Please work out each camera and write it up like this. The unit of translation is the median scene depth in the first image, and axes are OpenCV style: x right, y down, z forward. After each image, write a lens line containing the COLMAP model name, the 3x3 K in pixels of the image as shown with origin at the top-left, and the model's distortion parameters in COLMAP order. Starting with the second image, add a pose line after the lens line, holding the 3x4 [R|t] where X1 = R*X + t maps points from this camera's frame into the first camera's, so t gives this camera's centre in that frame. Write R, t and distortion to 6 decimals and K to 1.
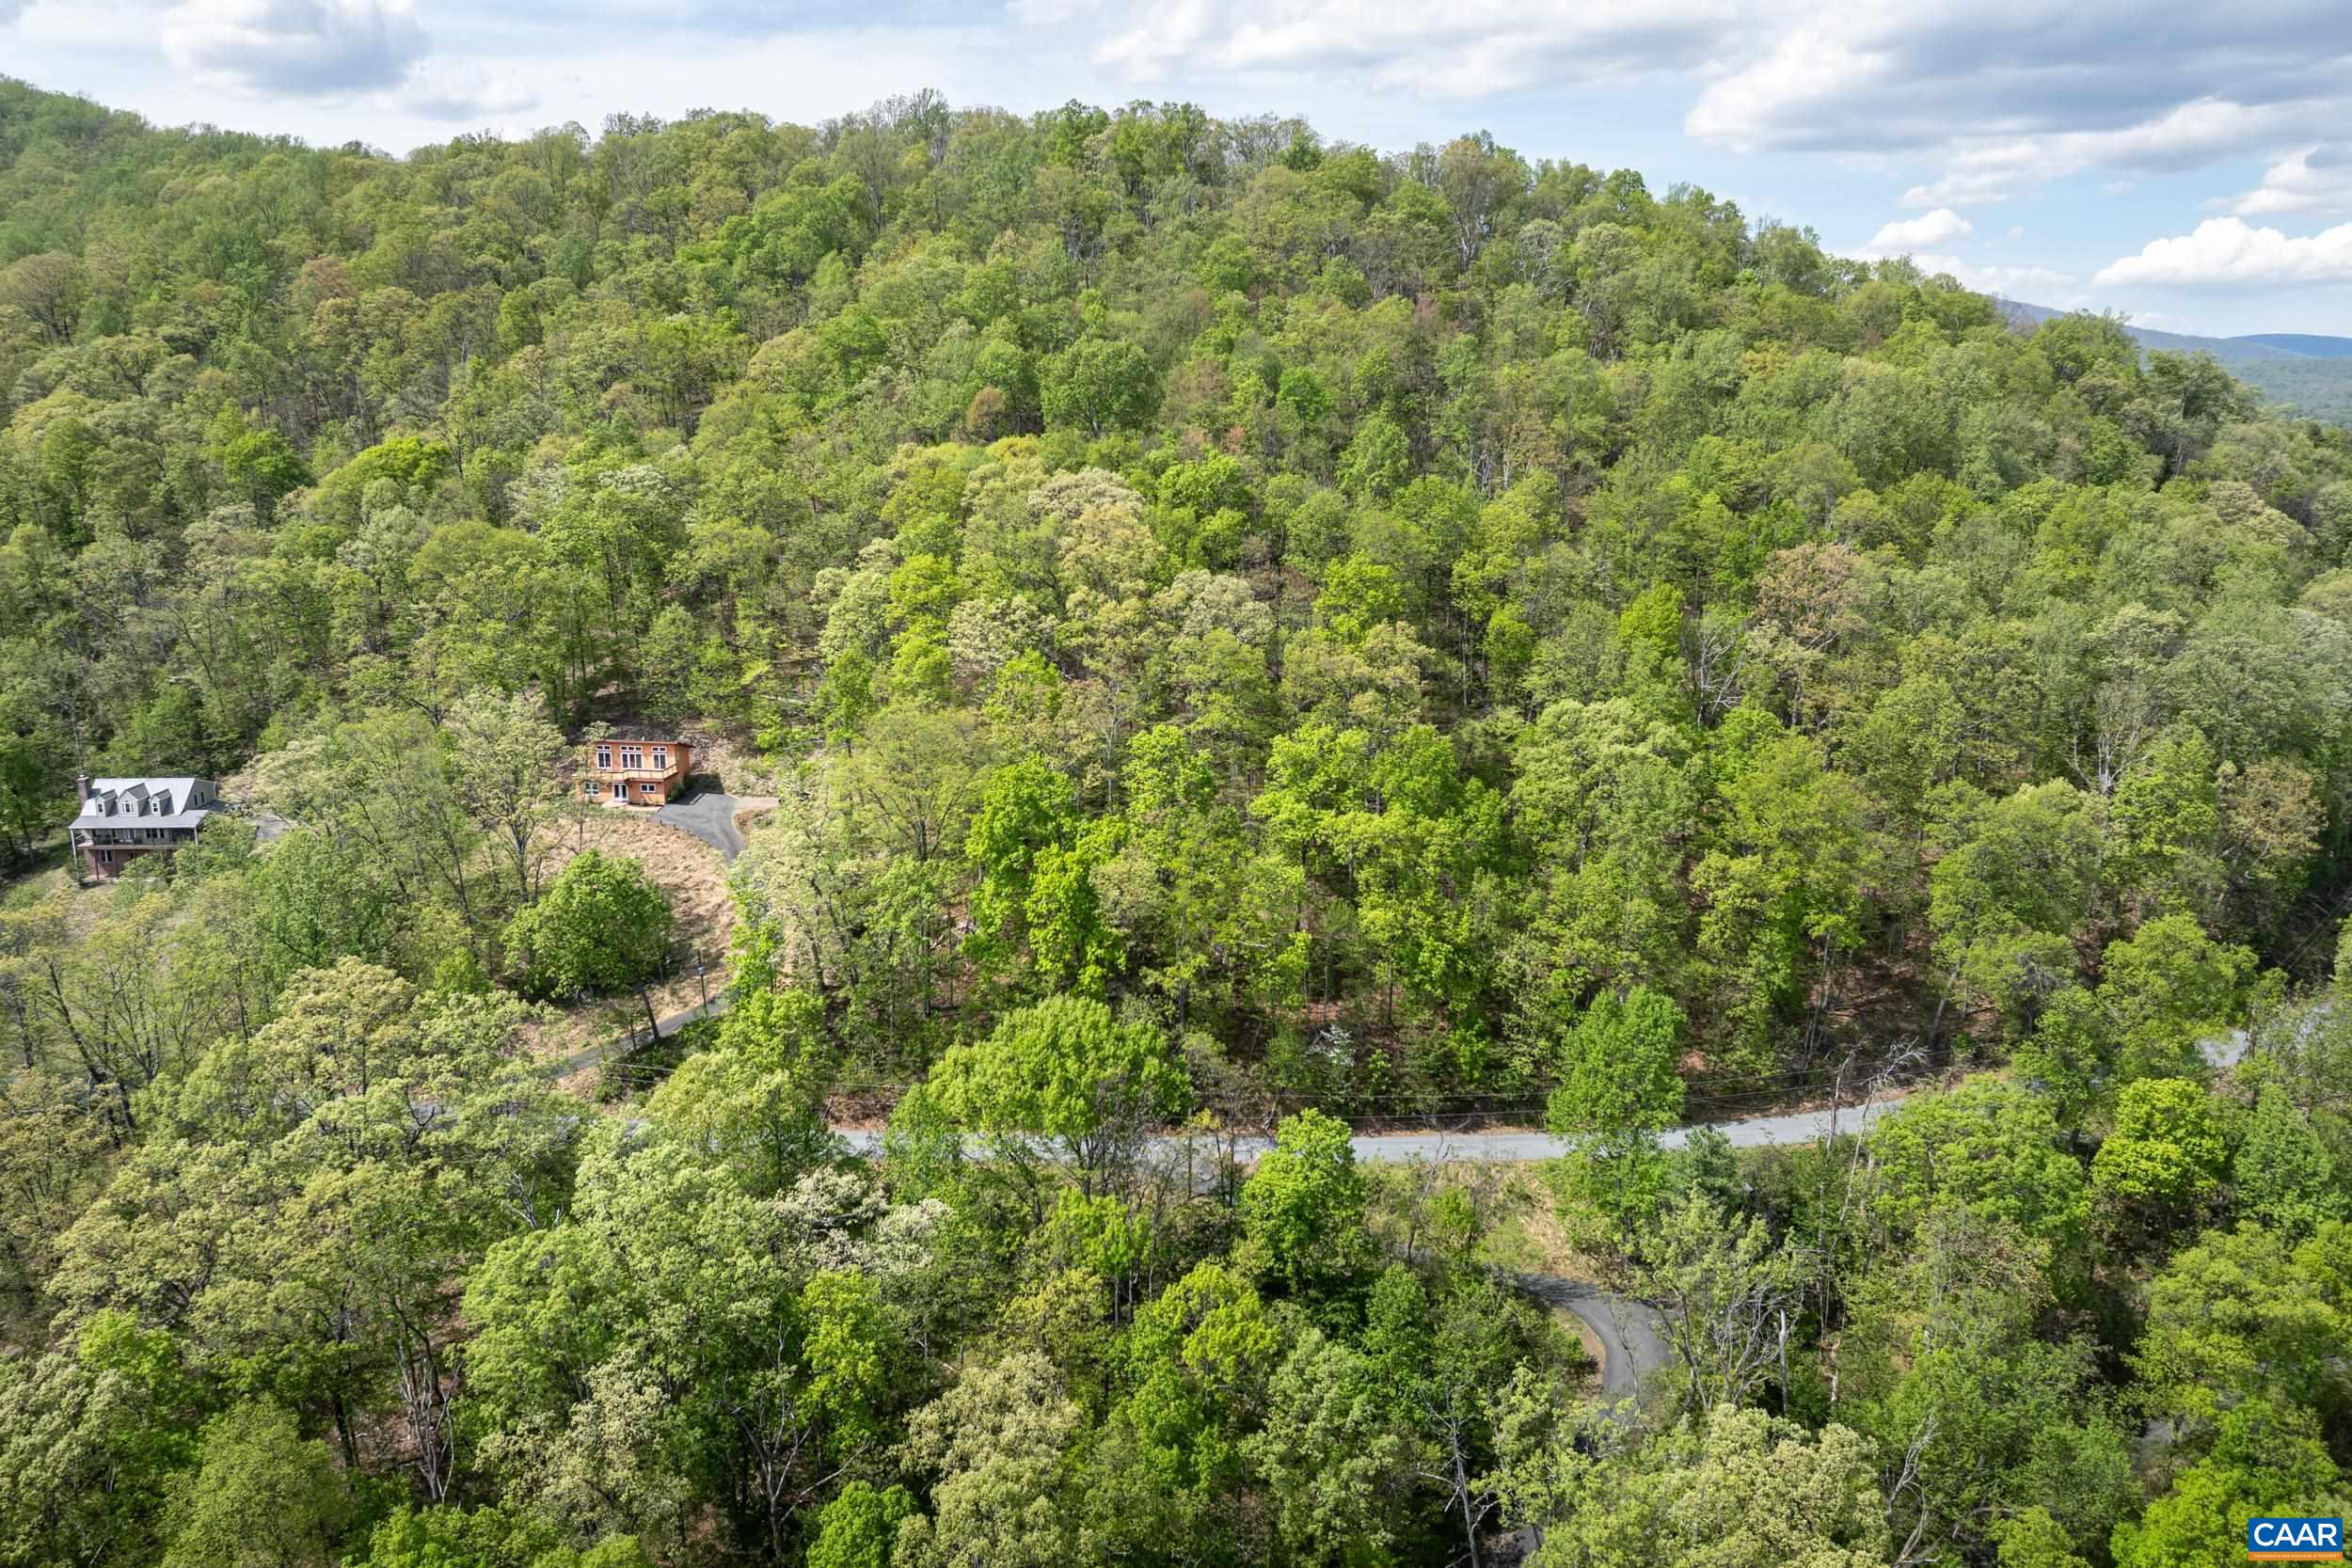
lens RADIAL K [[1781.1, 0, 1209.2], [0, 1781.1, 714.3], [0, 0, 1]] dist [-0.018329, -0.028998]
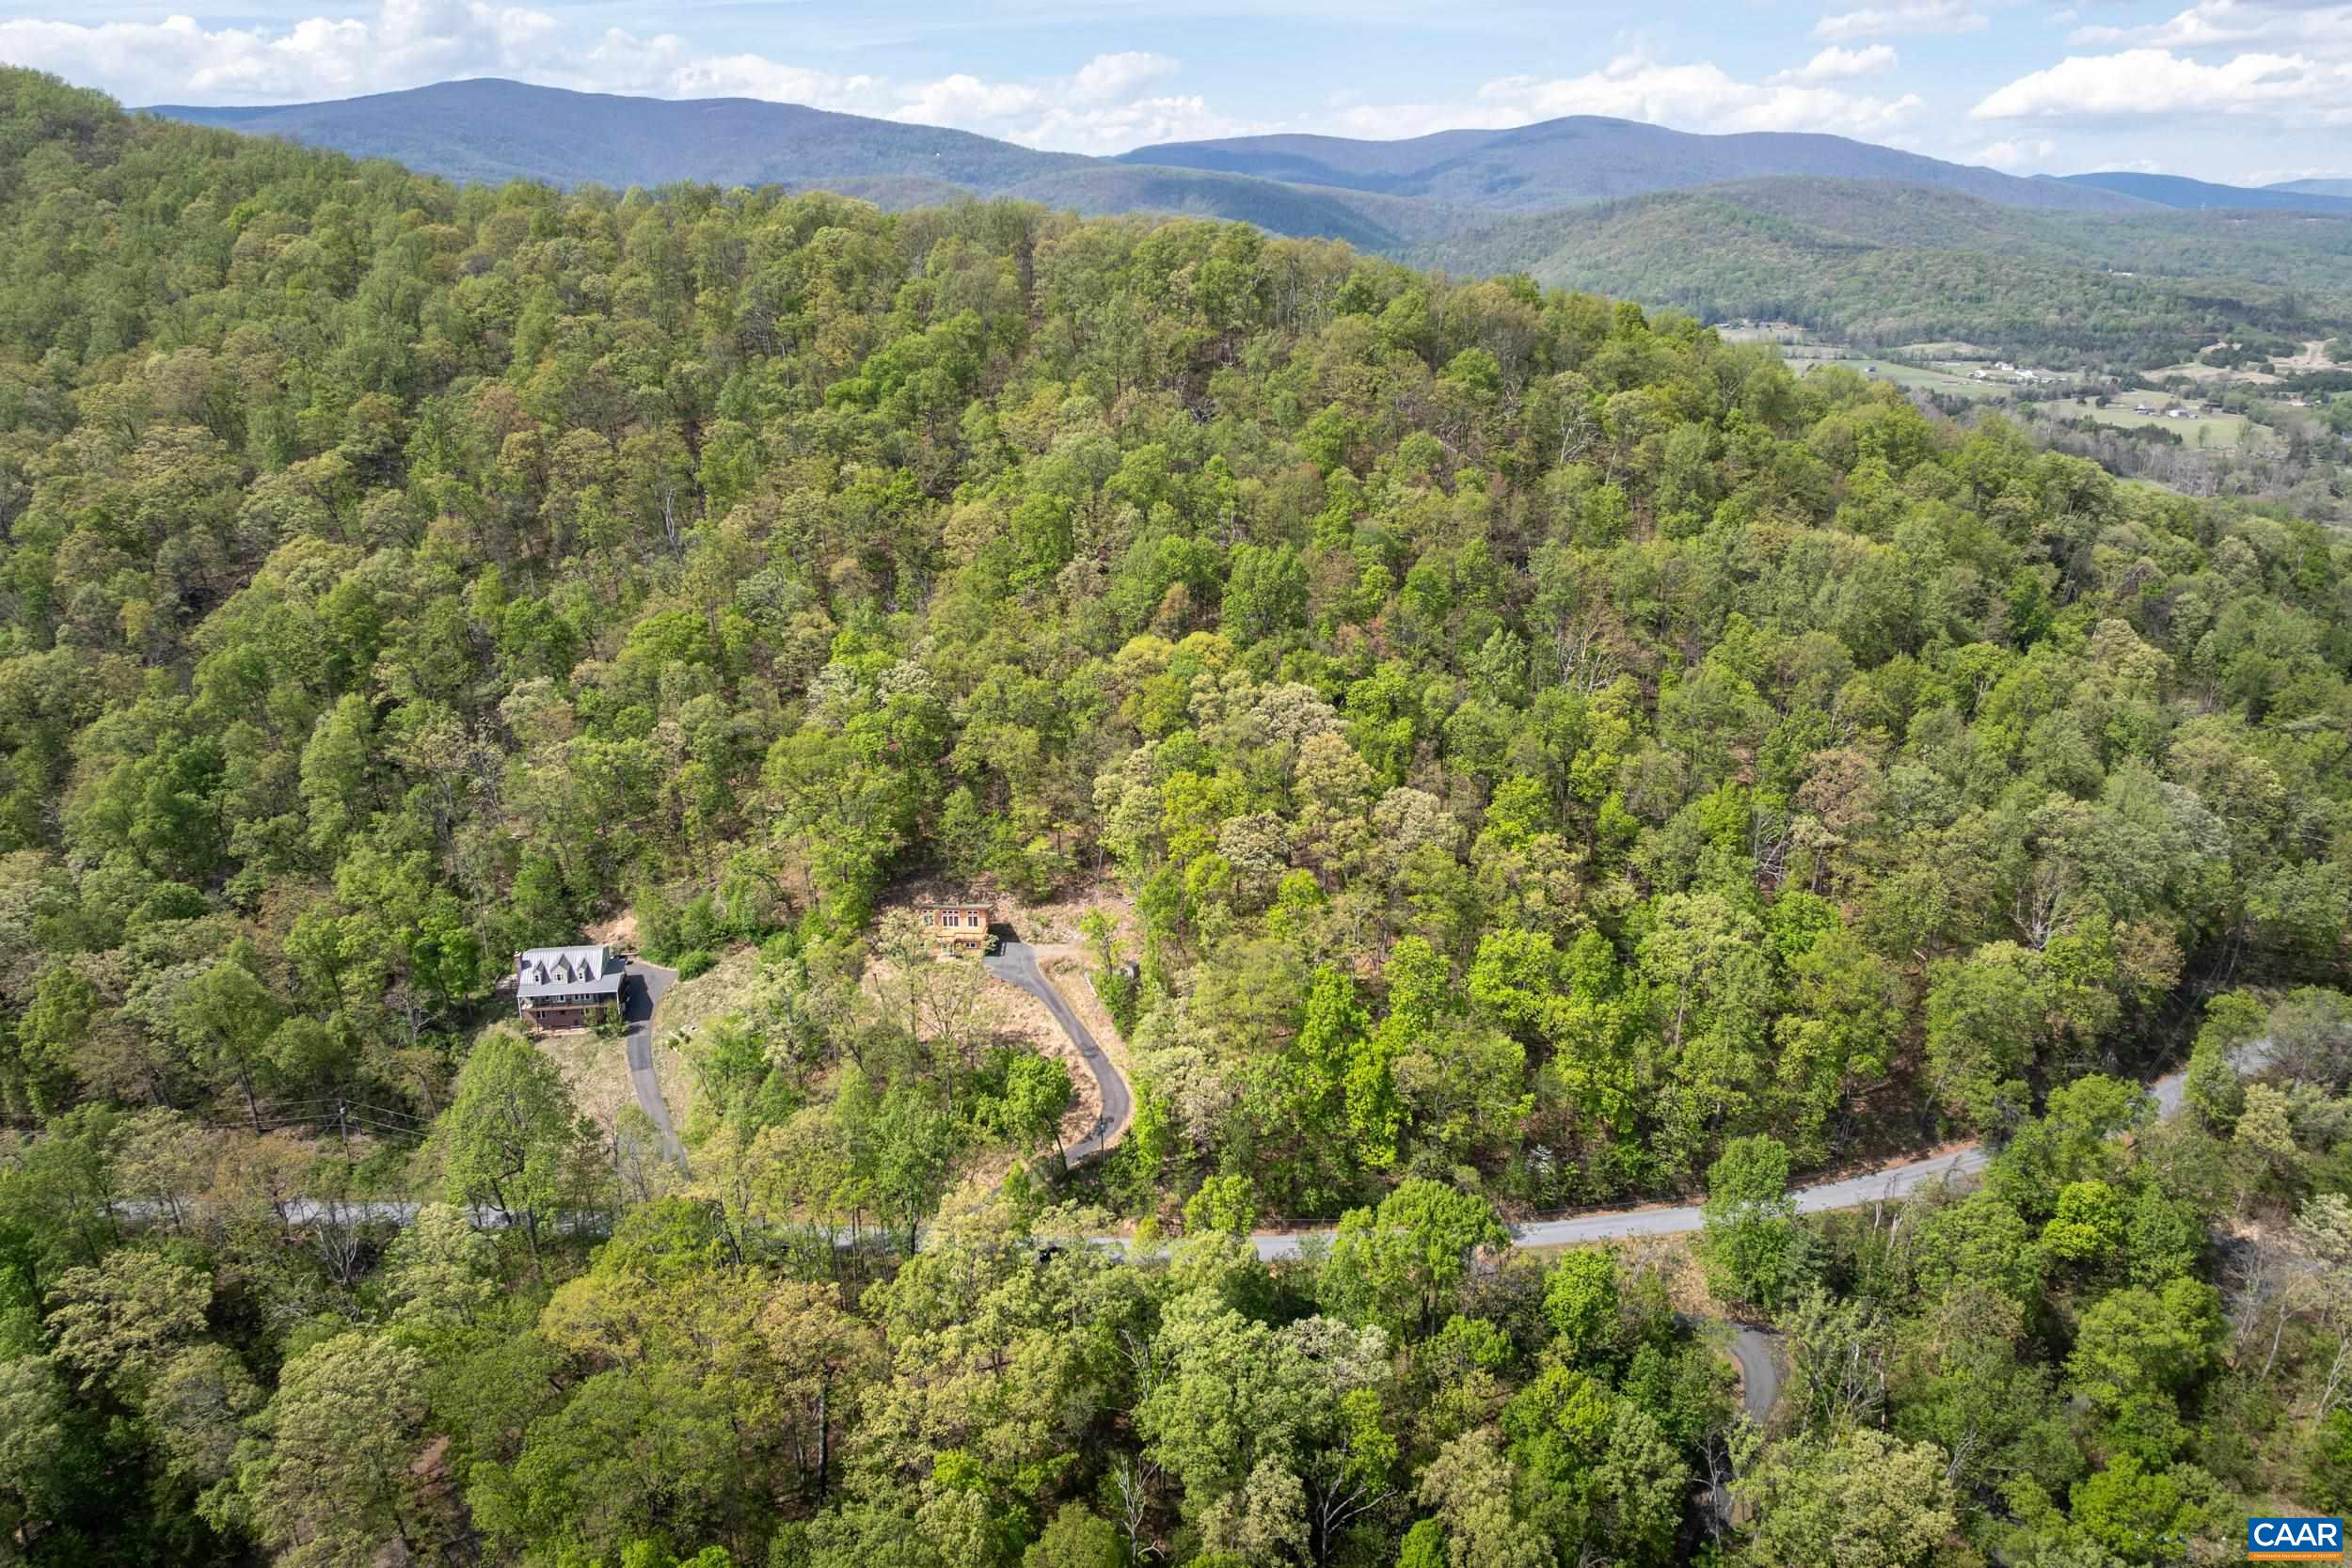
lens RADIAL K [[1781.1, 0, 1237.2], [0, 1781.1, 770.5], [0, 0, 1]] dist [-0.018329, -0.028998]
pose [[0.995070, -0.026866, 0.095467, -0.288726], [0.014537, 0.991722, 0.127575, -0.300203], [-0.098104, -0.125558, 0.987224, -0.357649]]
